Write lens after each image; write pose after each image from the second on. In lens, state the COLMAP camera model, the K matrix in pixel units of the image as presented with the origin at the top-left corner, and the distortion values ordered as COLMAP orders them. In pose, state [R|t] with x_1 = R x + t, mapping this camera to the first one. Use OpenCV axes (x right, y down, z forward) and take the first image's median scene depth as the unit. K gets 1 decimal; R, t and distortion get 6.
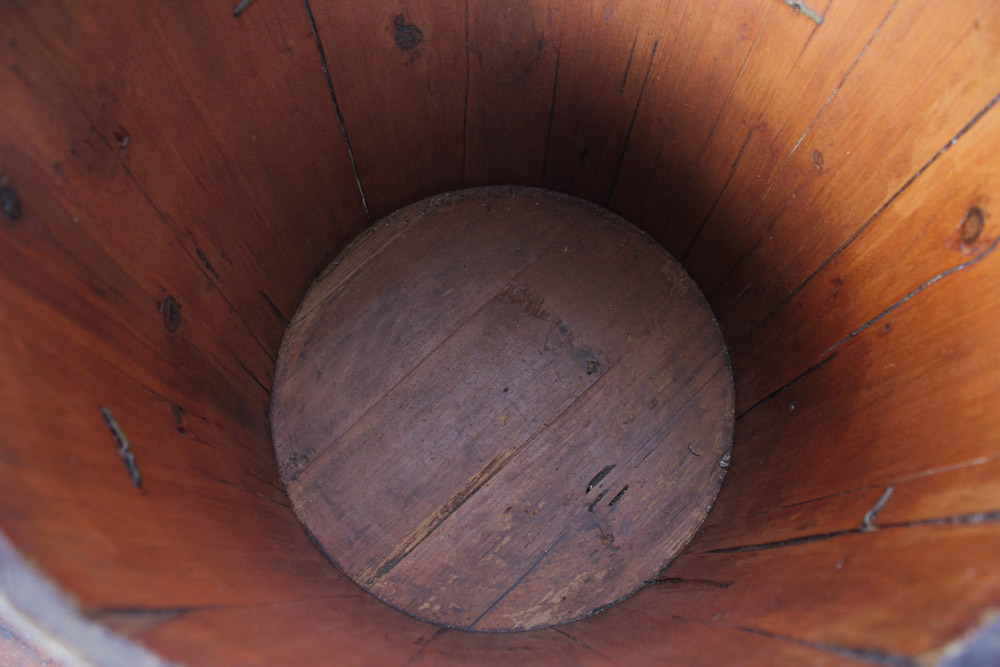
lens RADIAL K [[809.1, 0, 497.3], [0, 809.1, 335.6], [0, 0, 1]] dist [-0.173842, 0.124667]
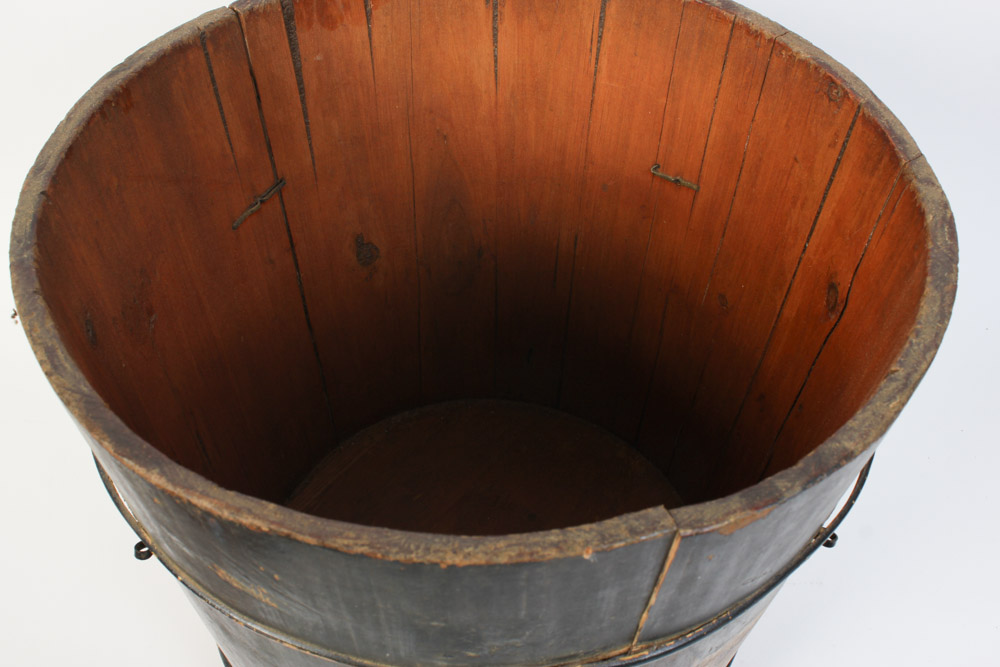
lens RADIAL K [[994.6, 0, 490.8], [0, 994.6, 342.3], [0, 0, 1]] dist [-0.114850, 0.000000]
pose [[0.992257, -0.099127, 0.074827, -0.055843], [0.120360, 0.916101, -0.382456, 0.340690], [-0.030638, 0.388501, 0.920939, -0.326351]]
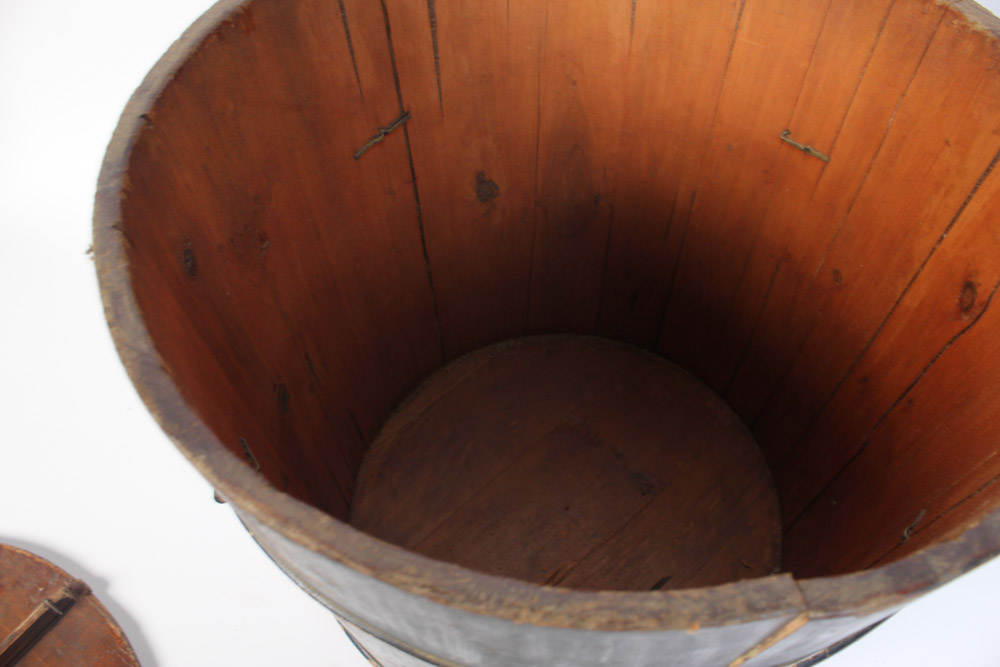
lens RADIAL K [[809.1, 0, 495.7], [0, 809.1, 345.6], [0, 0, 1]] dist [-0.173842, 0.124667]
pose [[0.998929, 0.001611, -0.046234, -0.044104], [-0.014173, 0.961993, -0.272707, 0.188898], [0.044038, 0.273070, 0.960986, -0.117897]]
